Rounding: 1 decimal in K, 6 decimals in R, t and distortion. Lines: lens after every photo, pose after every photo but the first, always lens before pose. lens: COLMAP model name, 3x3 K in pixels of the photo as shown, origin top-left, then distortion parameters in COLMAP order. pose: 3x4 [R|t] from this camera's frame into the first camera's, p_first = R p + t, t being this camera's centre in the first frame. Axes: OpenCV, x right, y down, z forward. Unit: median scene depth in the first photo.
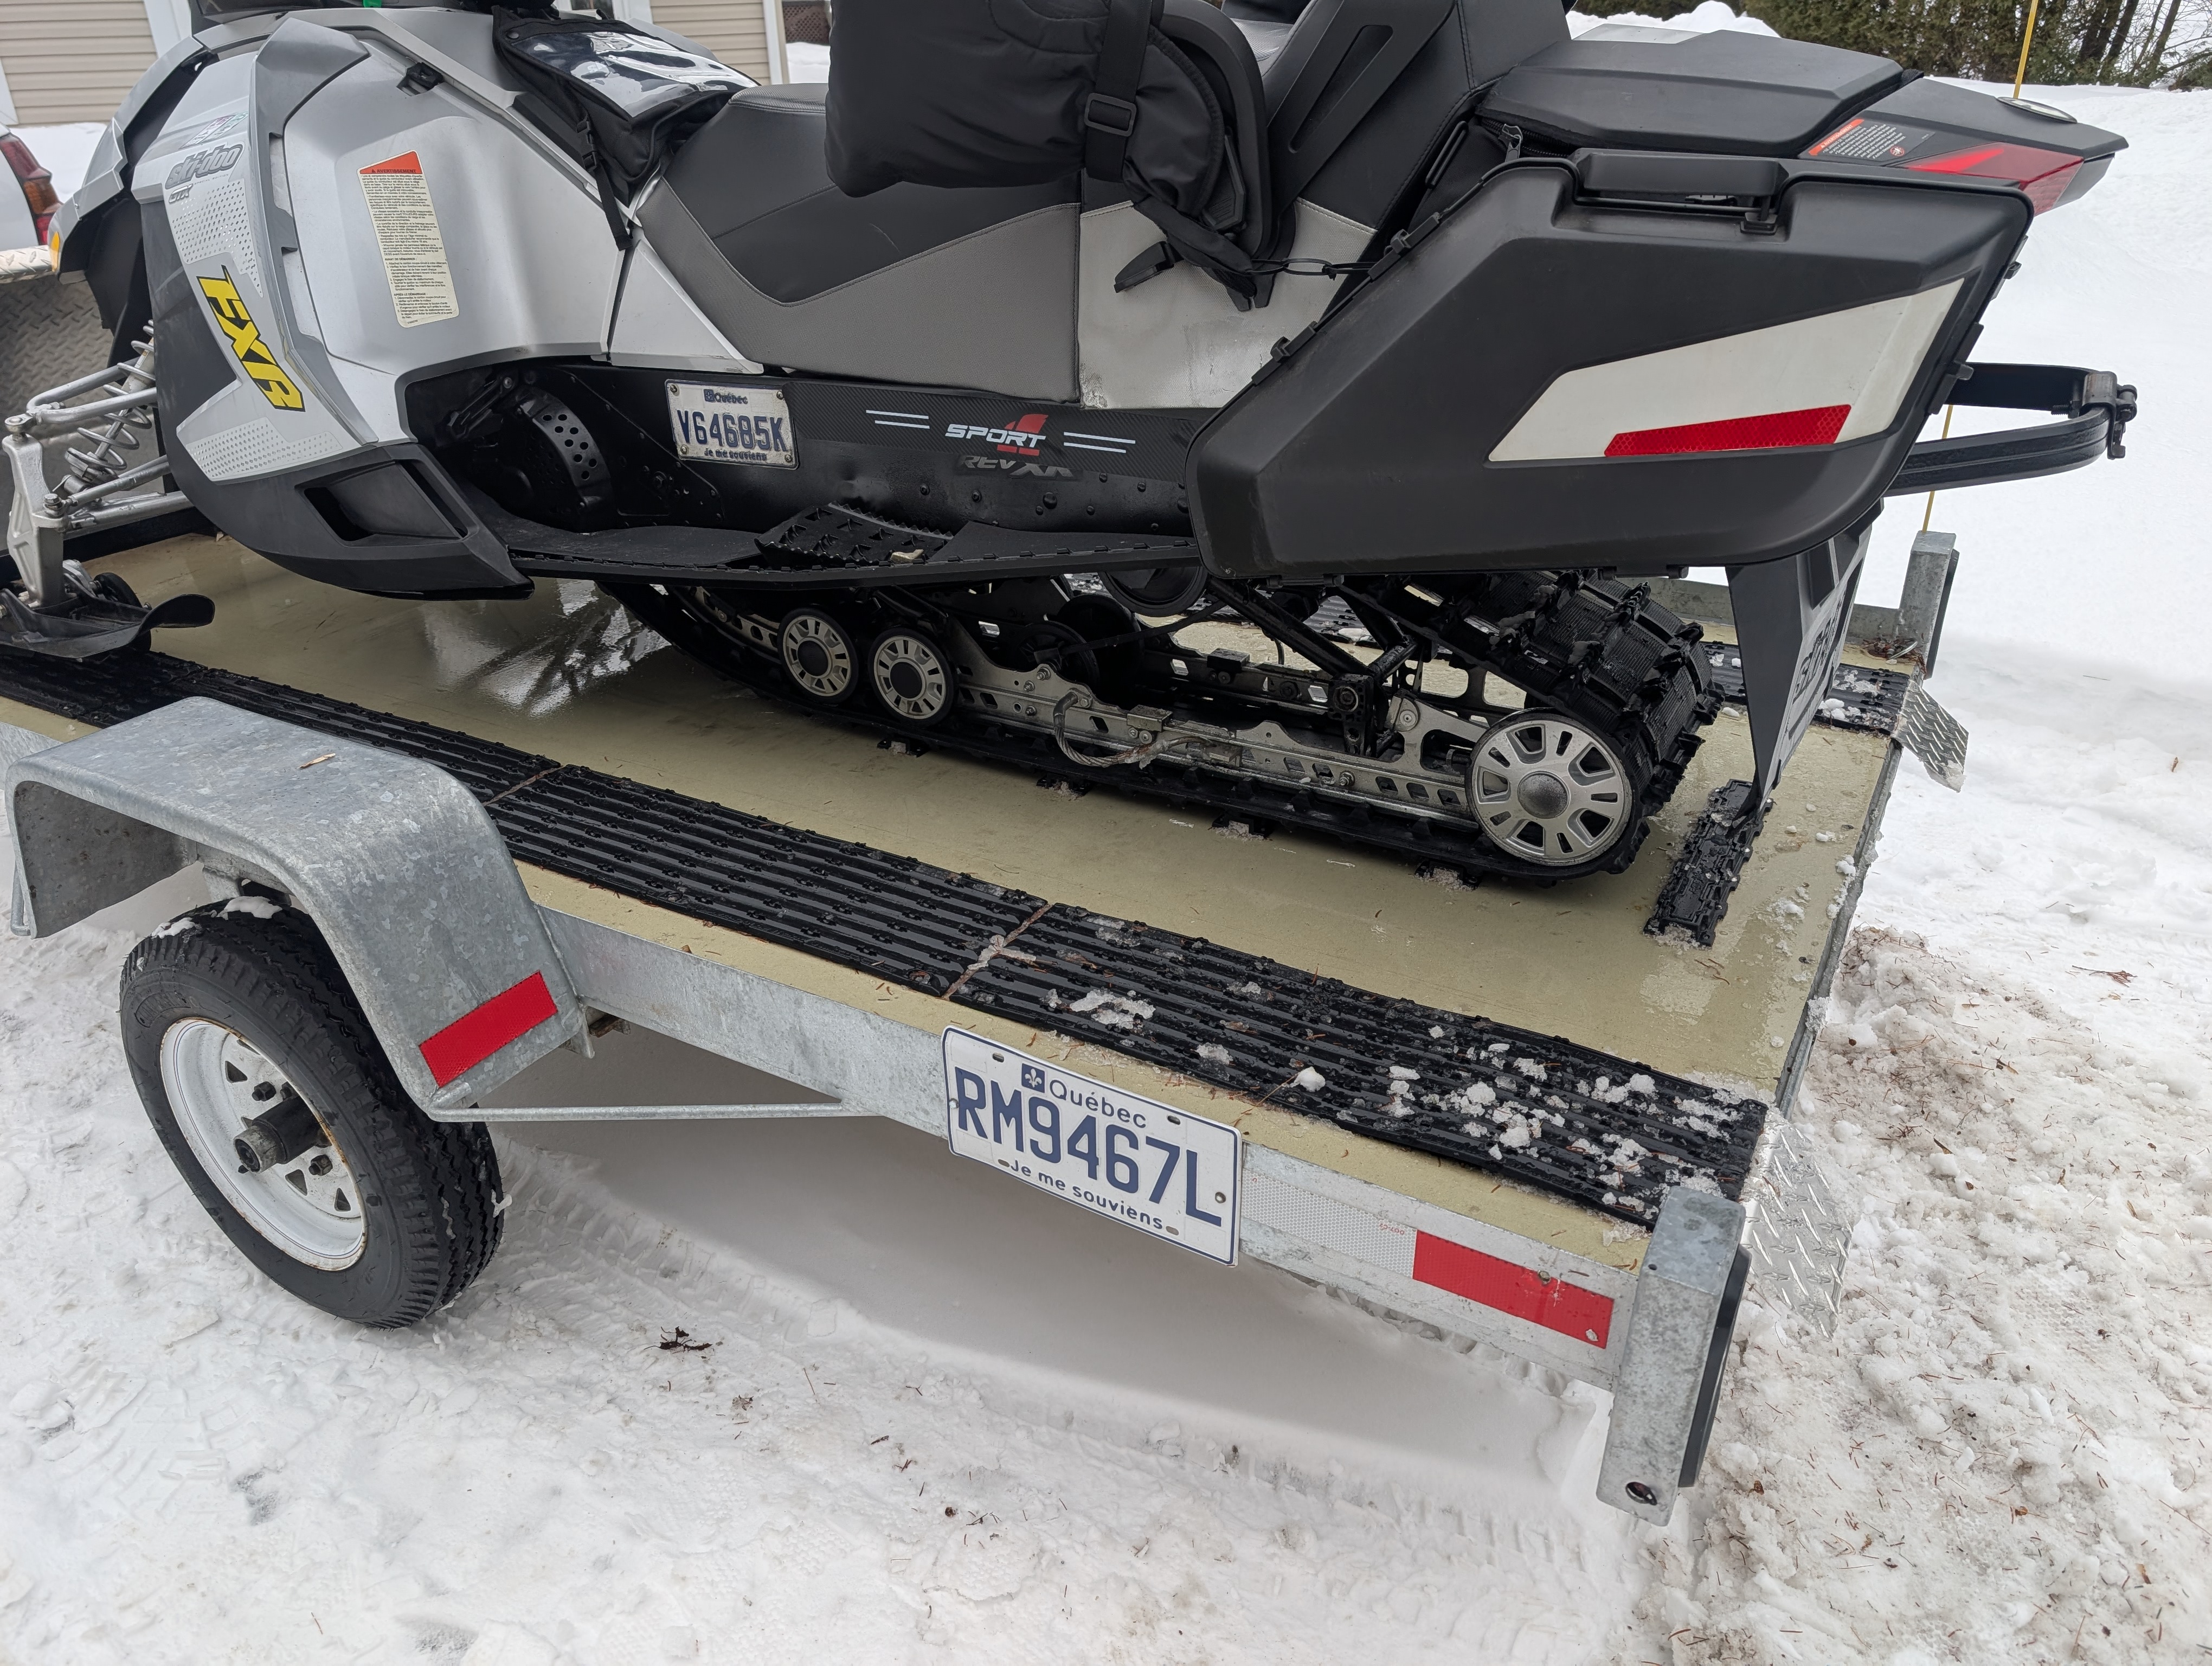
lens RADIAL K [[1582.7, 0, 1095.1], [0, 1582.7, 845.4], [0, 0, 1]] dist [0.011453, -0.008467]
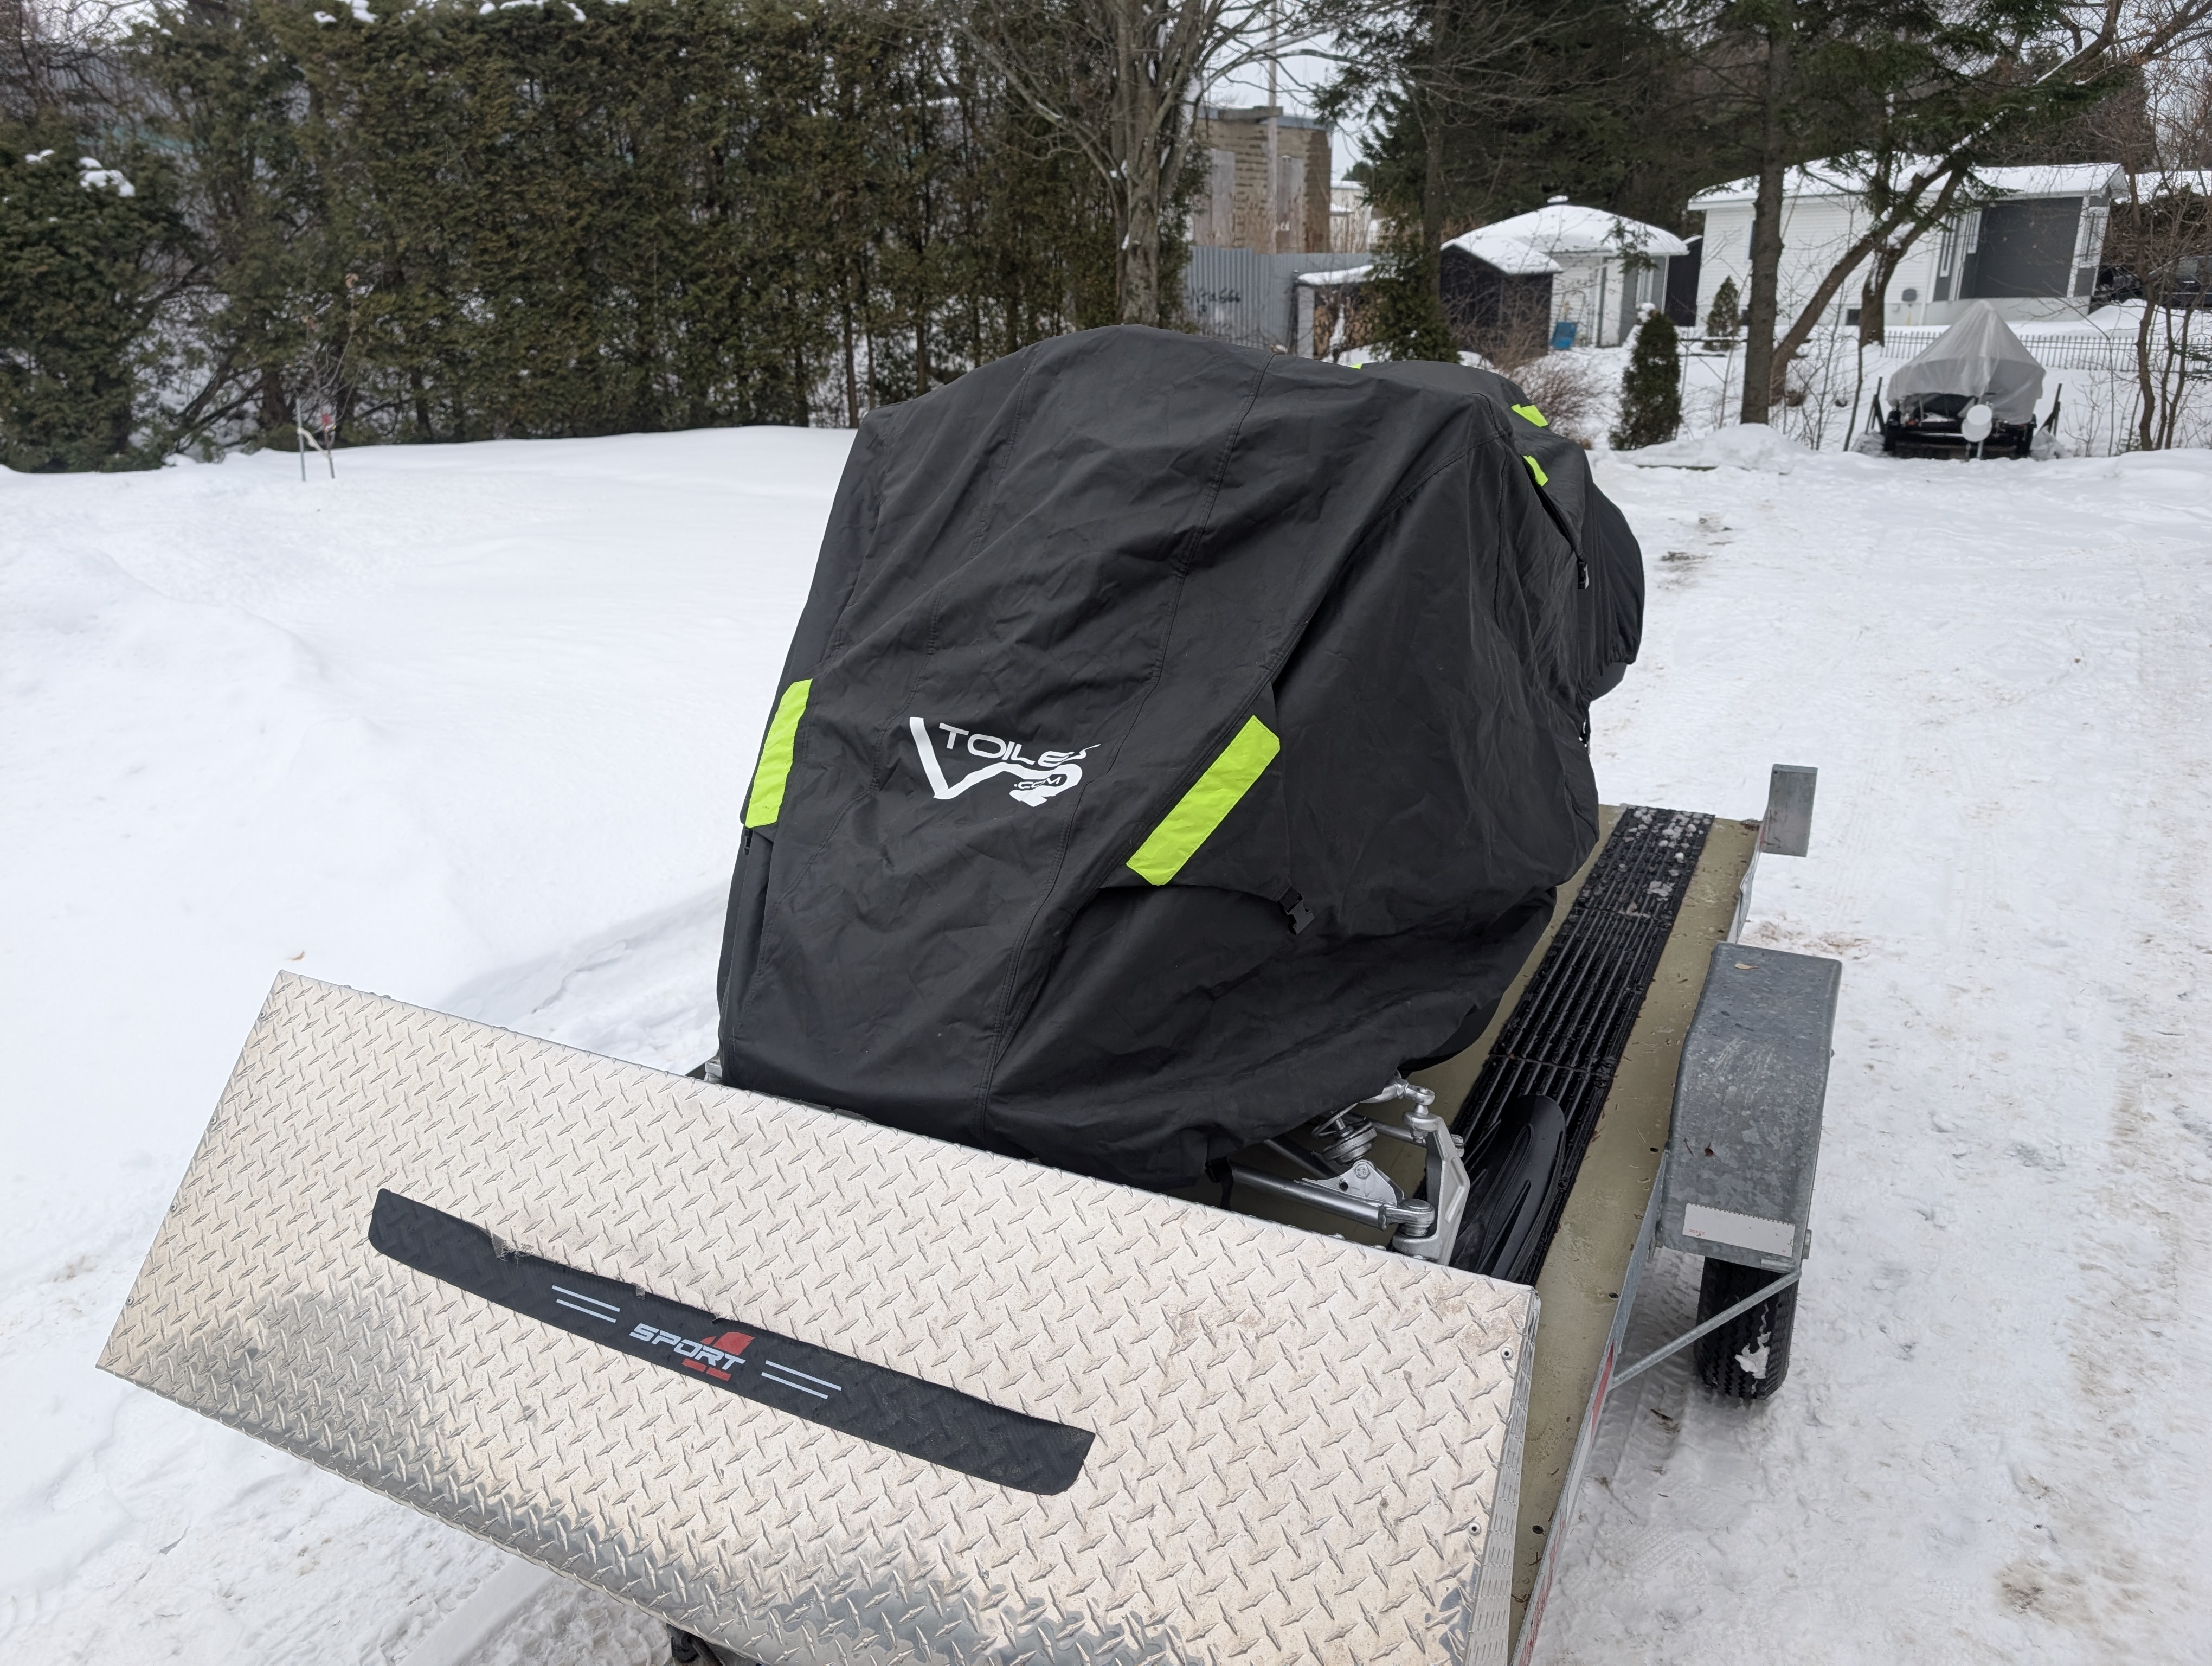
lens RADIAL K [[1576.1, 0, 1102.1], [0, 1576.1, 820.4], [0, 0, 1]] dist [0.009650, -0.006826]
pose [[-0.041107, -0.312077, 0.949167, -1.755616], [0.507865, 0.811572, 0.288832, -0.875534], [-0.860455, 0.493922, 0.125132, 1.164979]]
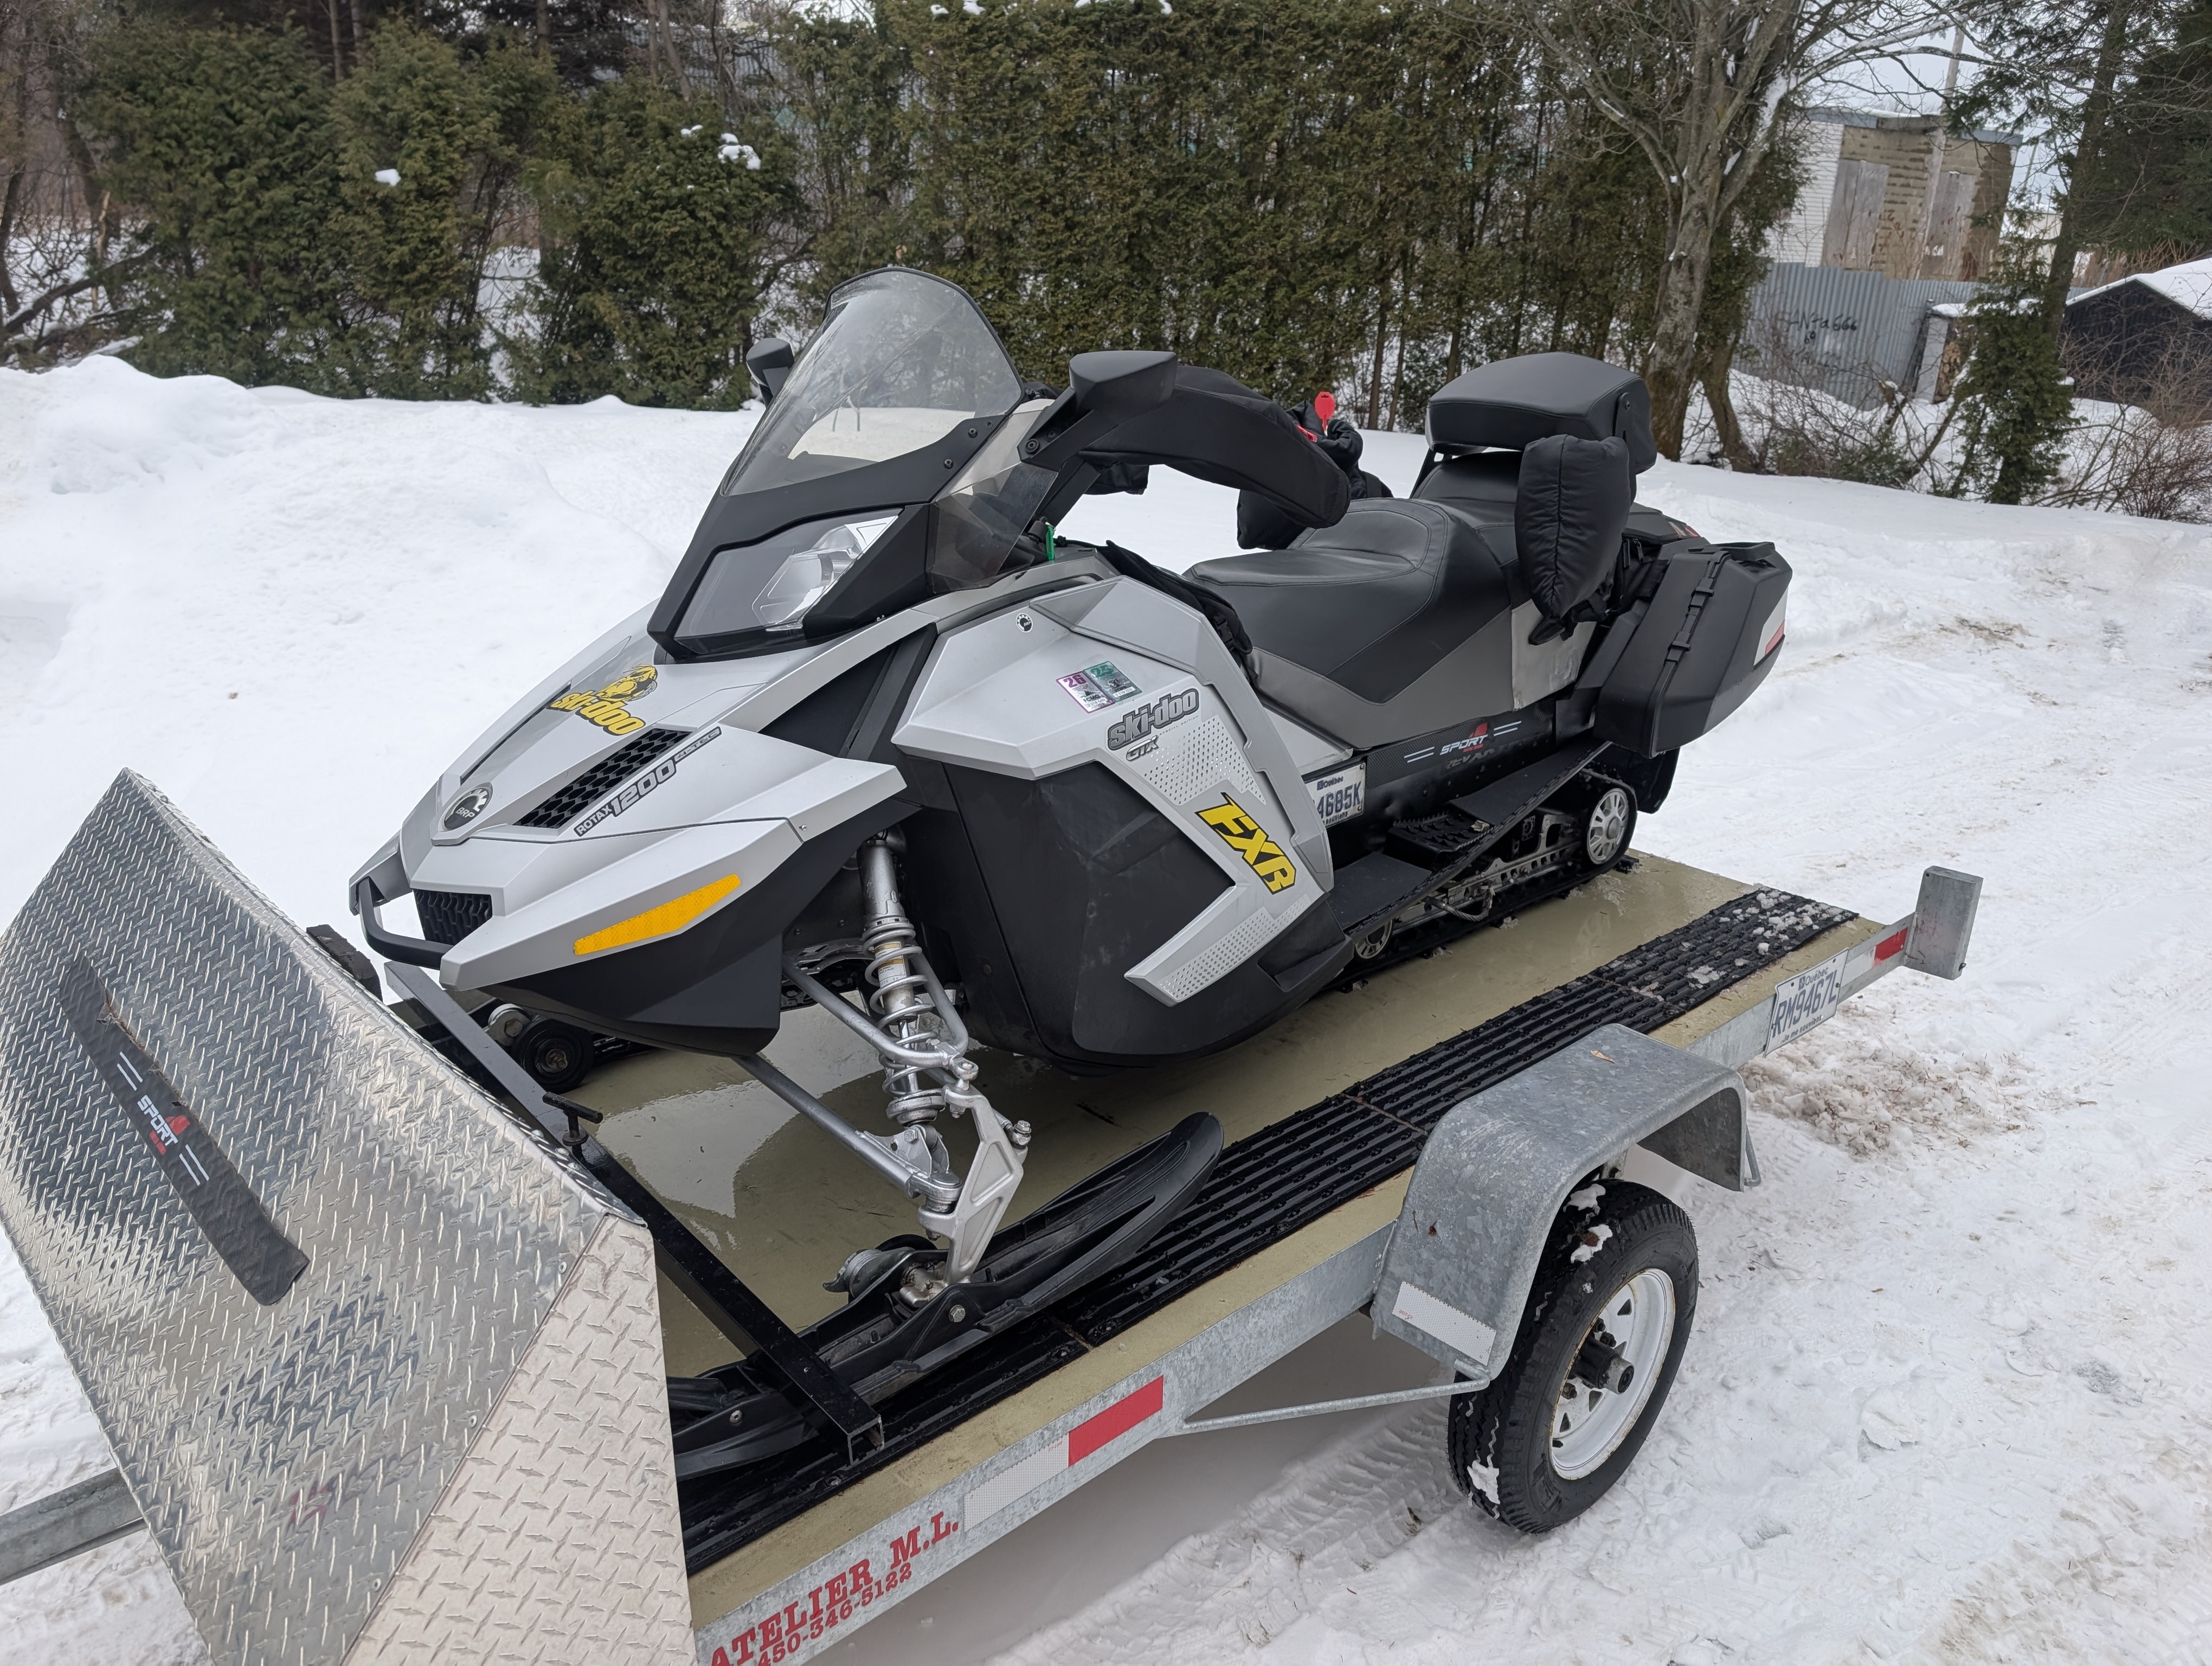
lens RADIAL K [[1582.7, 0, 1095.1], [0, 1582.7, 845.4], [0, 0, 1]] dist [0.011453, -0.008467]
pose [[0.308731, -0.300045, 0.902584, -1.679661], [0.433295, 0.889123, 0.147361, -0.566206], [-0.846724, 0.345590, 0.404508, 0.681688]]
